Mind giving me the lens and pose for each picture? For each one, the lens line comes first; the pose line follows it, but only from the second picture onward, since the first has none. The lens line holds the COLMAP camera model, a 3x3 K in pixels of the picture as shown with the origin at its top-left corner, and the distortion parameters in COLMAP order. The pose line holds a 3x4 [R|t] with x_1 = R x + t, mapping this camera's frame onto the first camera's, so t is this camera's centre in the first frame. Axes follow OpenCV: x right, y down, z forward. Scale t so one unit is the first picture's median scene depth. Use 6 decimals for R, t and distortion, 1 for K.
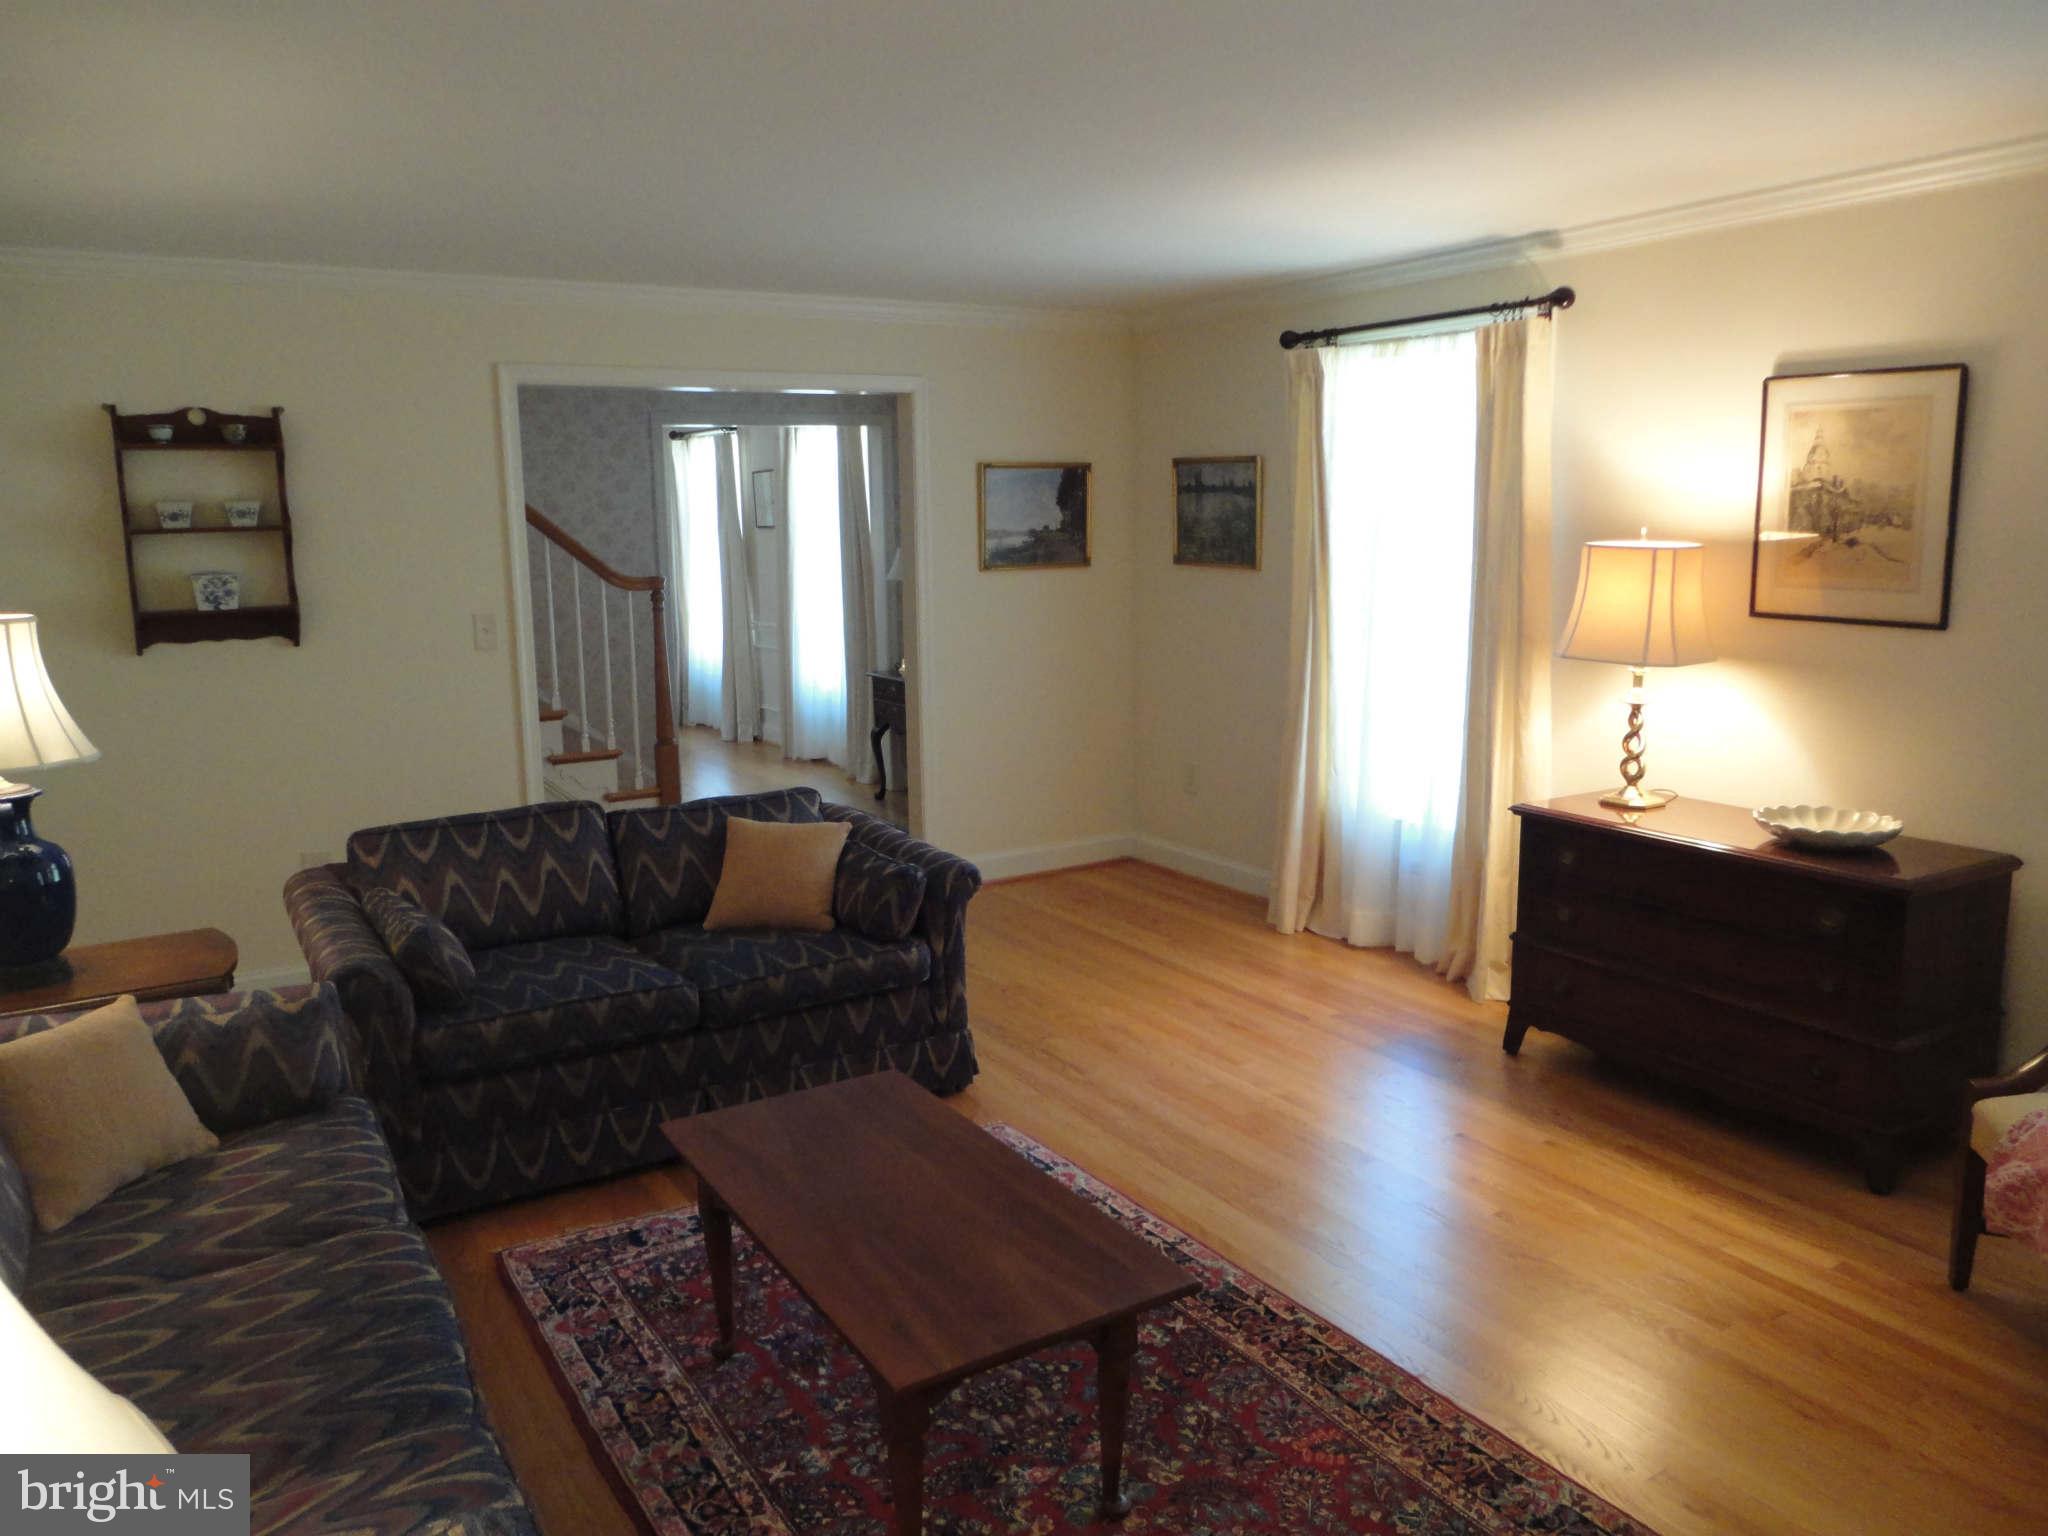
lens RADIAL K [[1505.7, 0, 1029.8], [0, 1505.7, 769.2], [0, 0, 1]] dist [-0.007495, 0.006278]
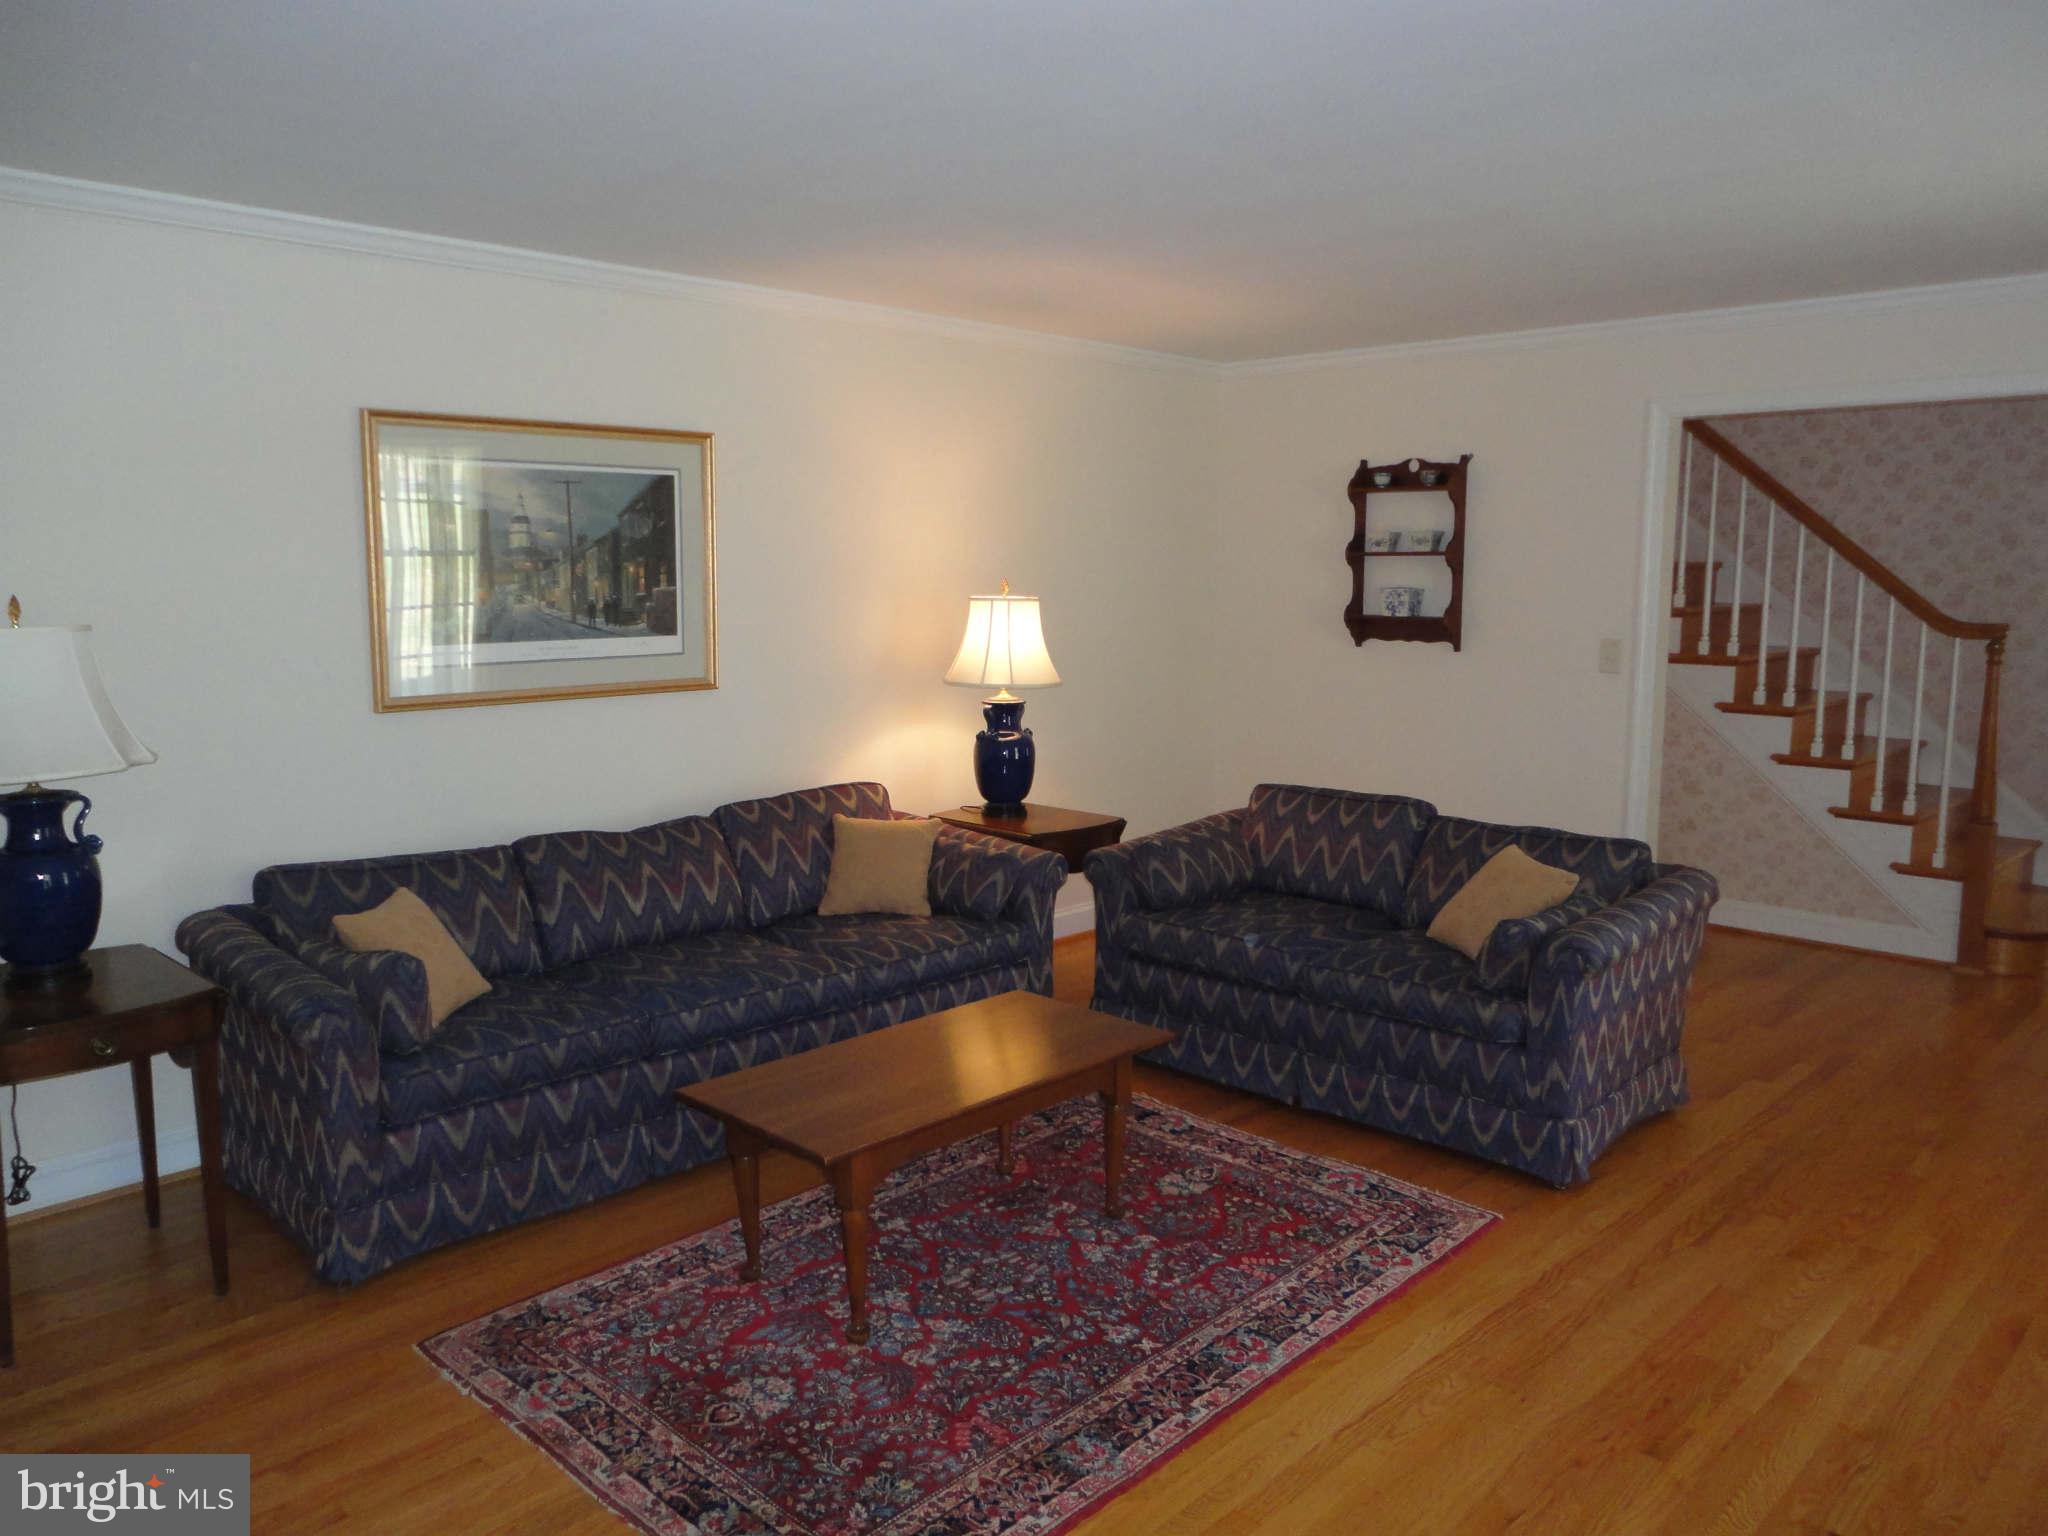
lens RADIAL K [[1505.7, 0, 1030.7], [0, 1505.7, 759.0], [0, 0, 1]] dist [-0.007495, 0.006278]
pose [[0.243389, 0.151927, -0.957956, 0.632401], [-0.176109, 0.978162, 0.110387, -0.073786], [0.953807, 0.141837, 0.264829, 0.382083]]
